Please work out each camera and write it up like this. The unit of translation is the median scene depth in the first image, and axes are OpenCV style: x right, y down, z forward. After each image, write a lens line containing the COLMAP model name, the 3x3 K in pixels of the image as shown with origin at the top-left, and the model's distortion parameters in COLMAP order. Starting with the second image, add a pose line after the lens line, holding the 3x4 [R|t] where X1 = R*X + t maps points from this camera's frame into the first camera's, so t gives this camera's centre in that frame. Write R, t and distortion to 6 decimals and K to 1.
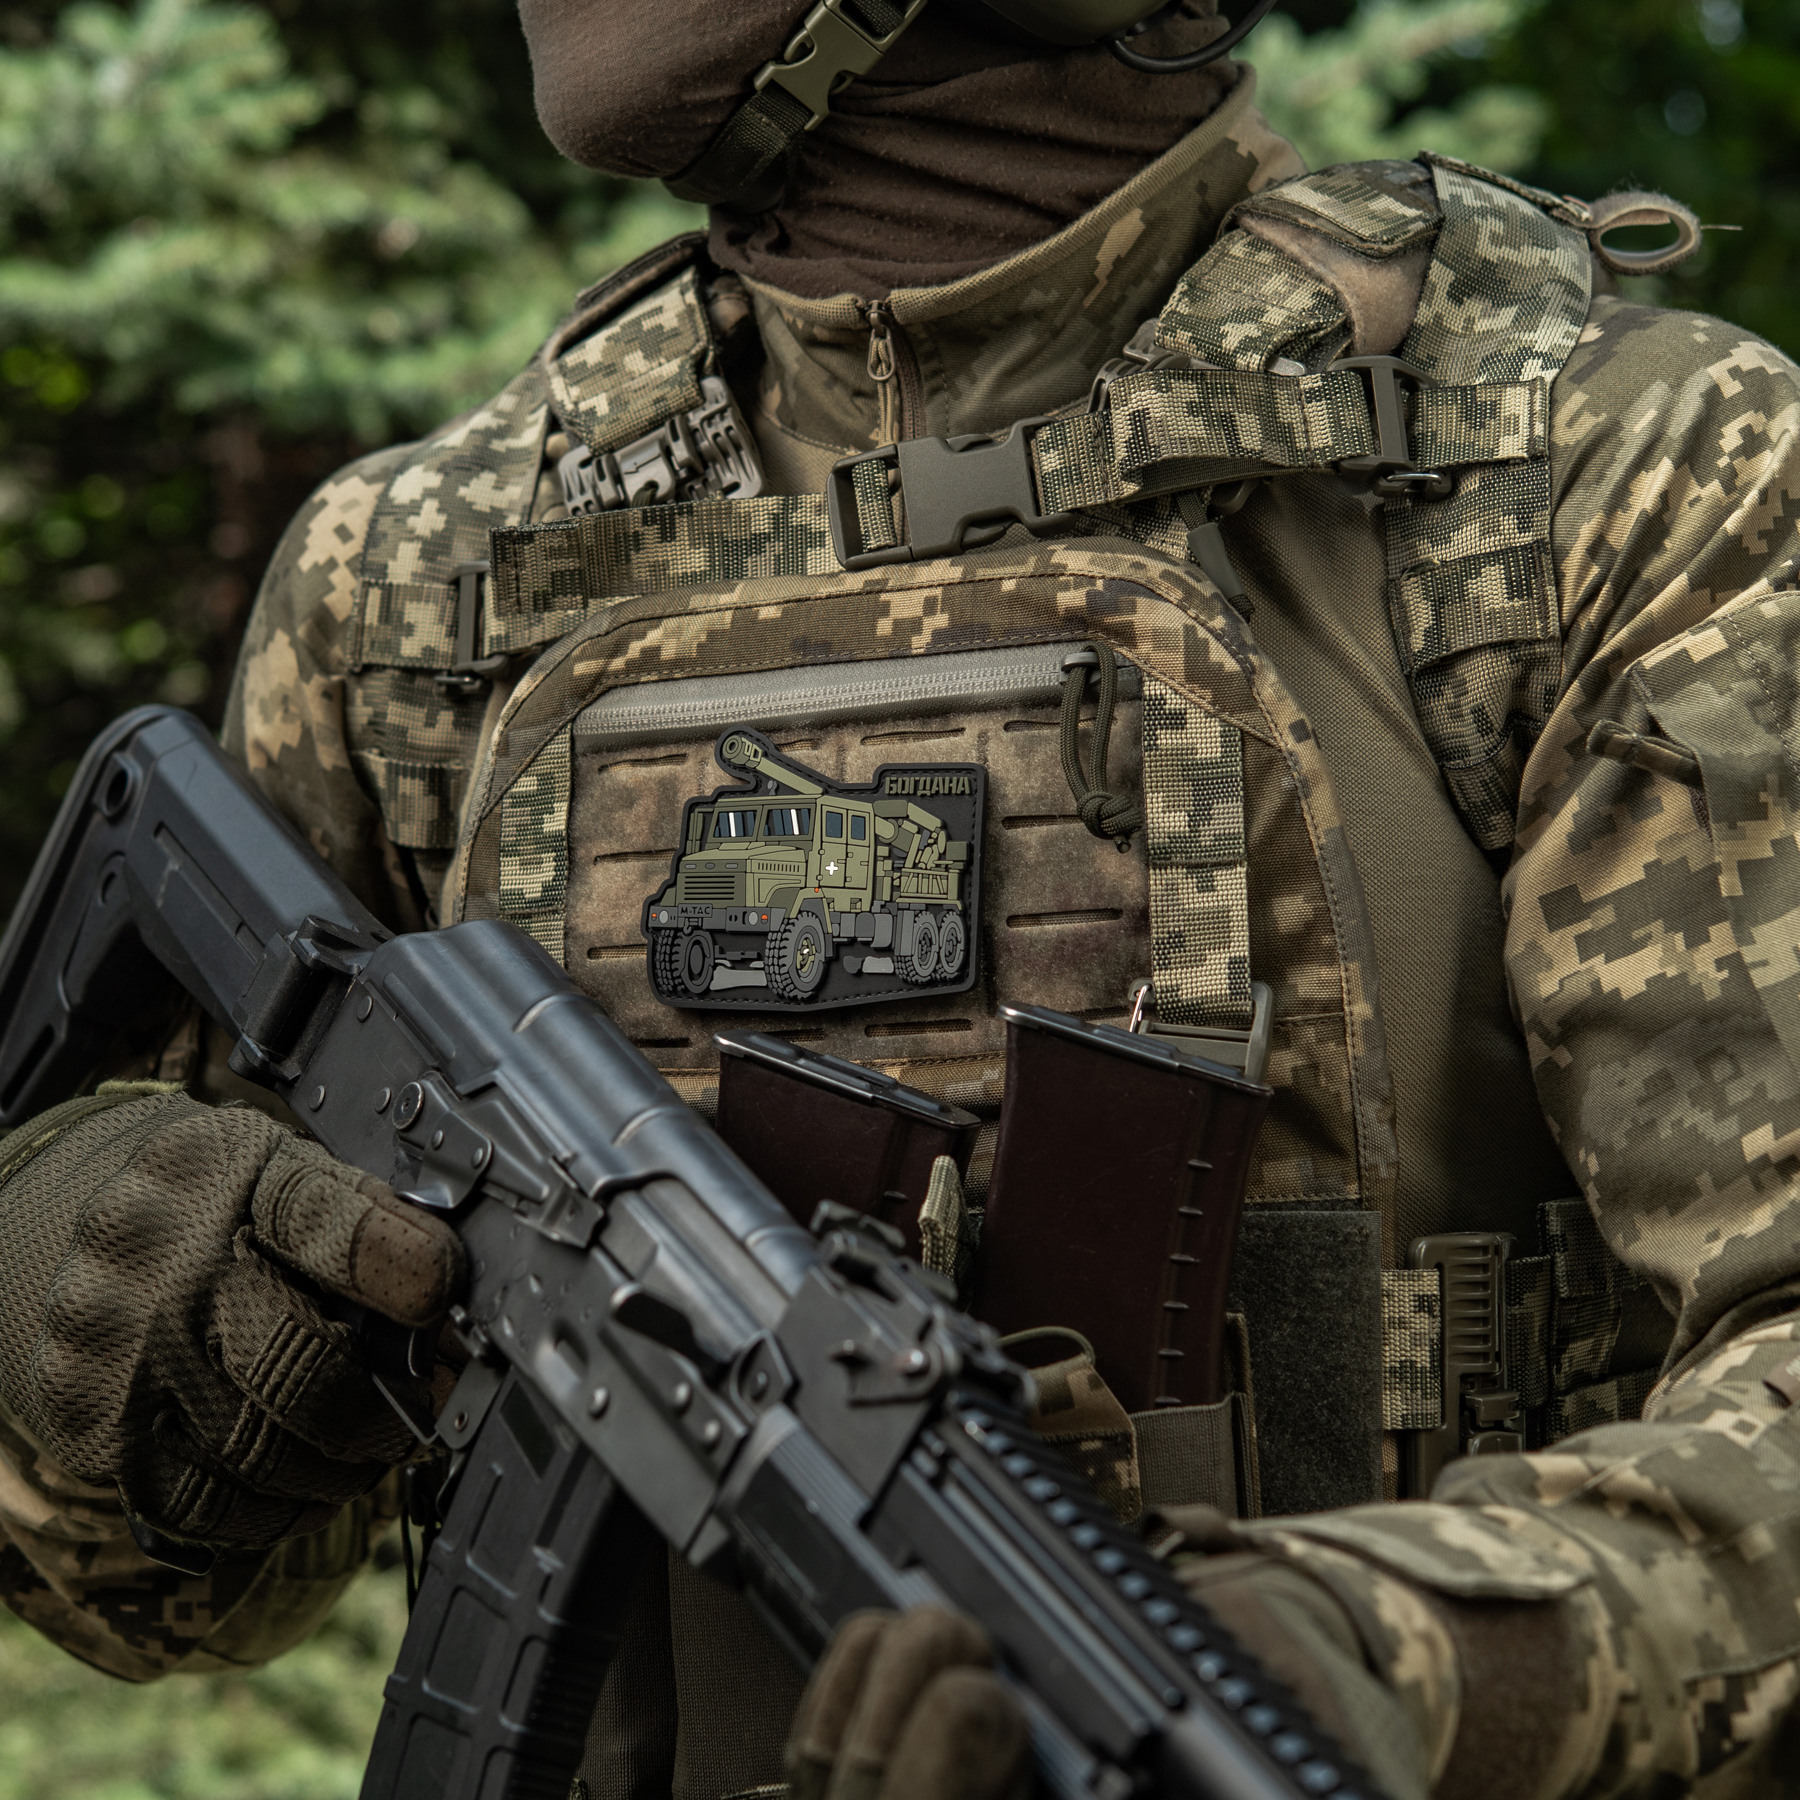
lens RADIAL K [[8088.8, 0, 900.0], [0, 8088.8, 900.0], [0, 0, 1]] dist [-0.189700, -0.571451]
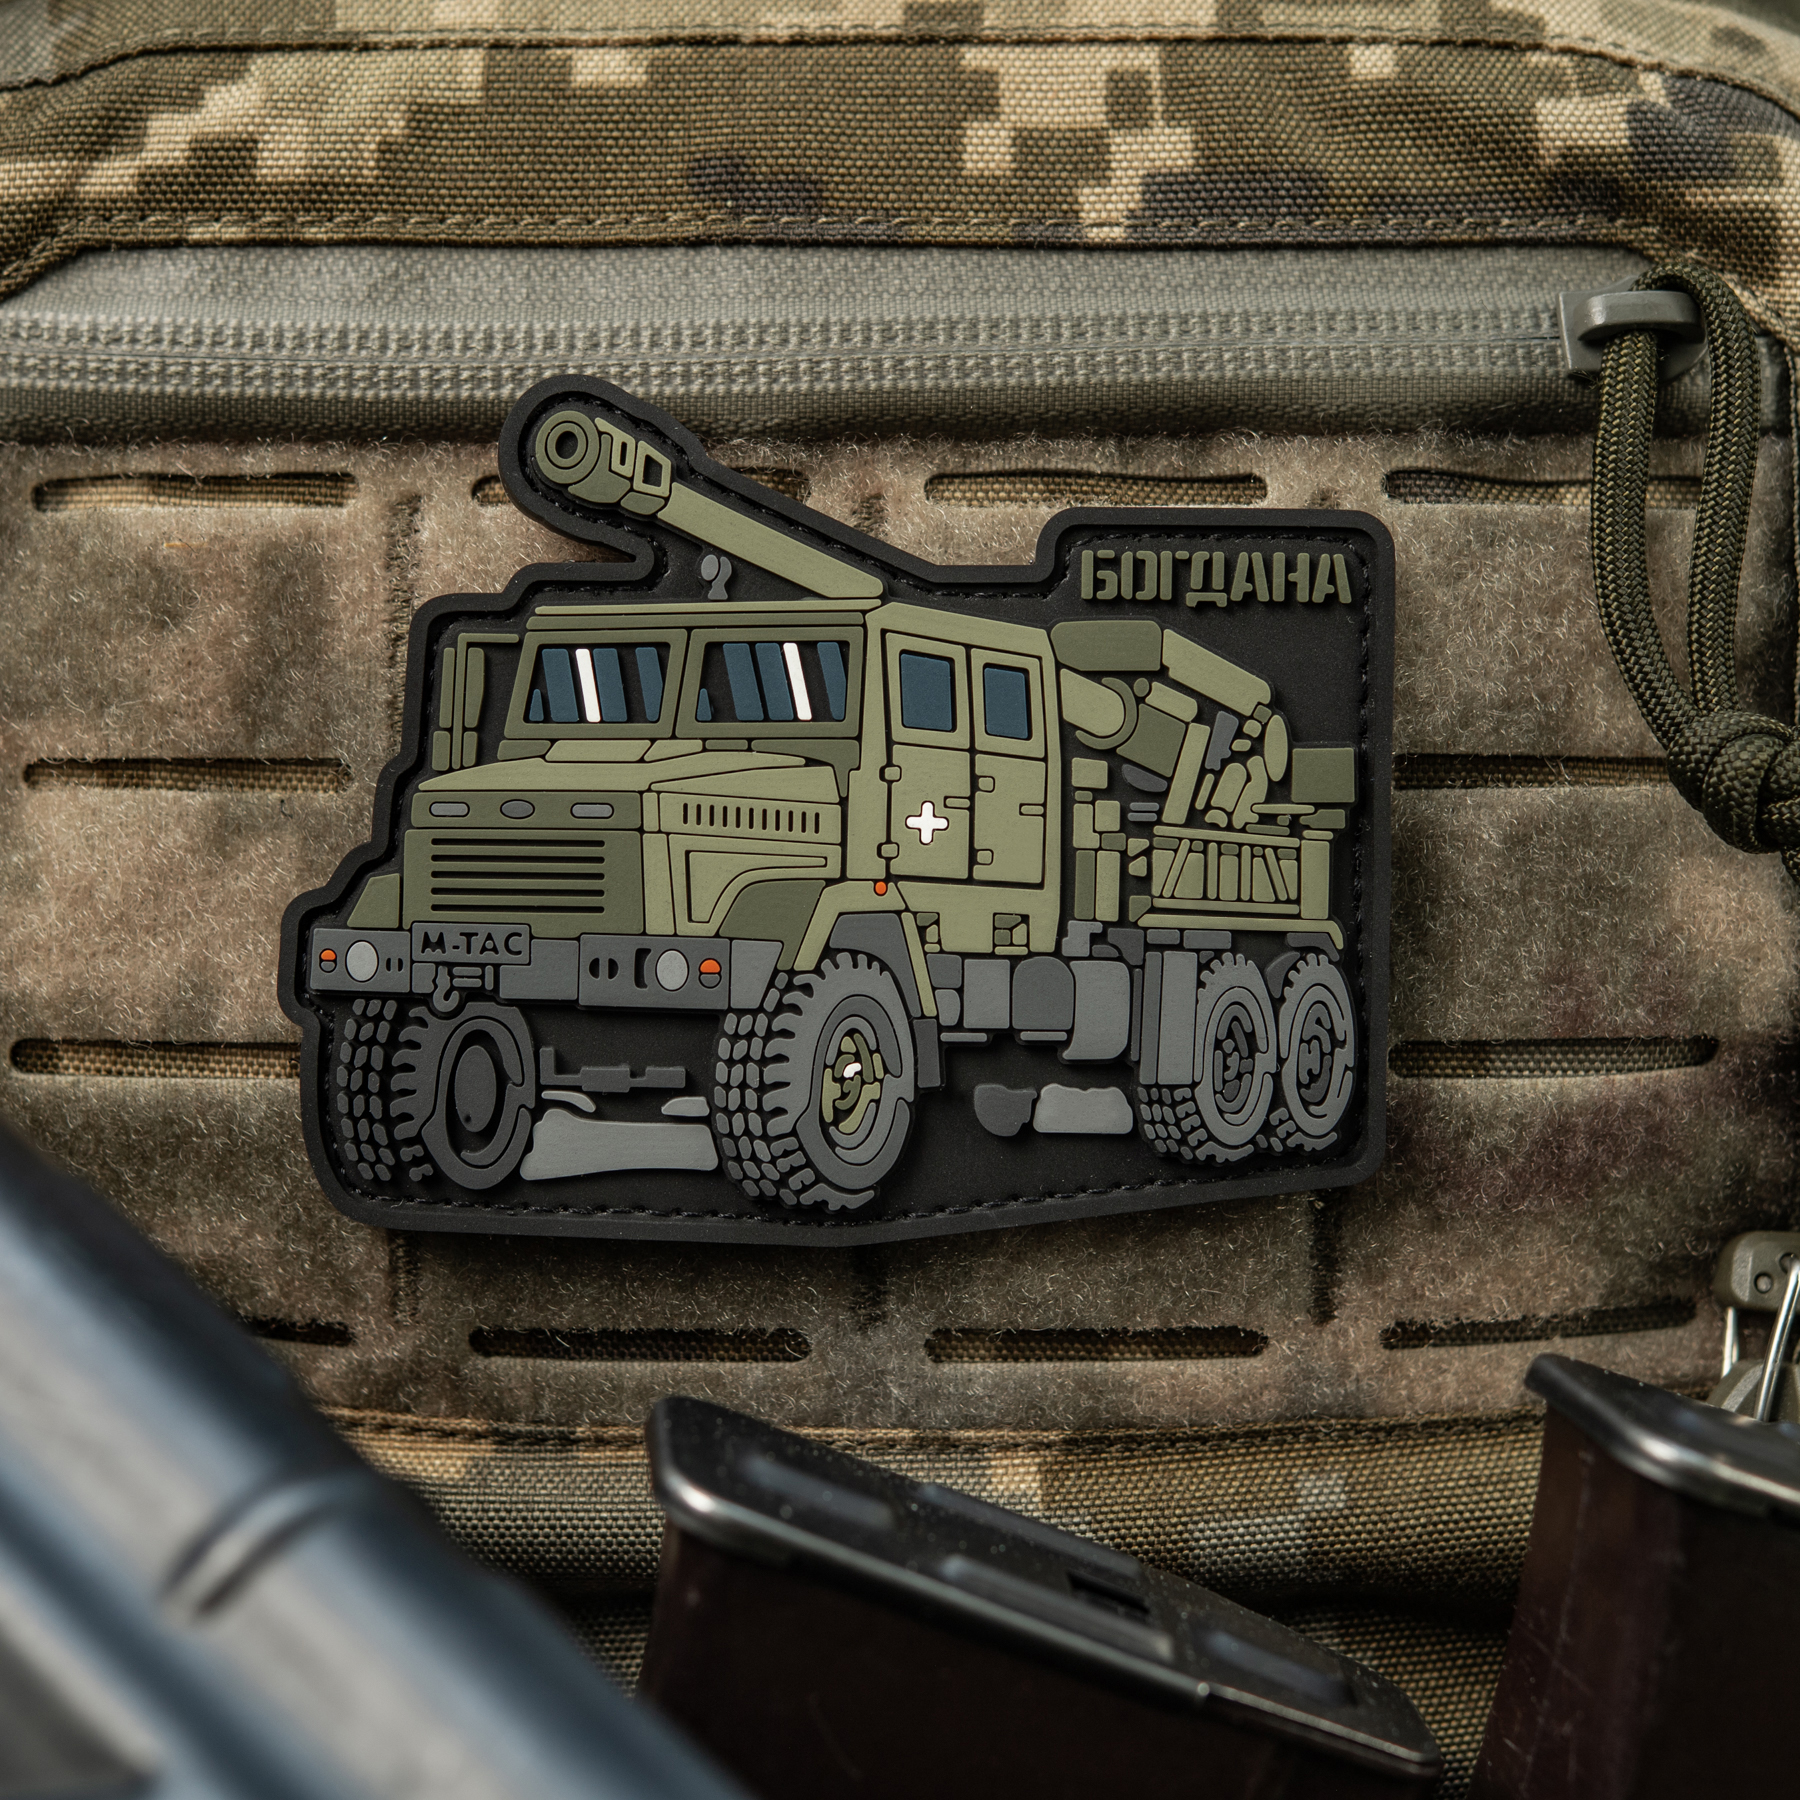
lens RADIAL K [[5016.7, 0, 898.3], [0, 5016.7, 841.5], [0, 0, 1]] dist [-0.050508, 0.083409]
pose [[0.886745, -0.041812, 0.460364, -0.105239], [-0.016735, 0.992344, 0.122363, -0.028569], [-0.461956, -0.116209, 0.879257, 0.816336]]
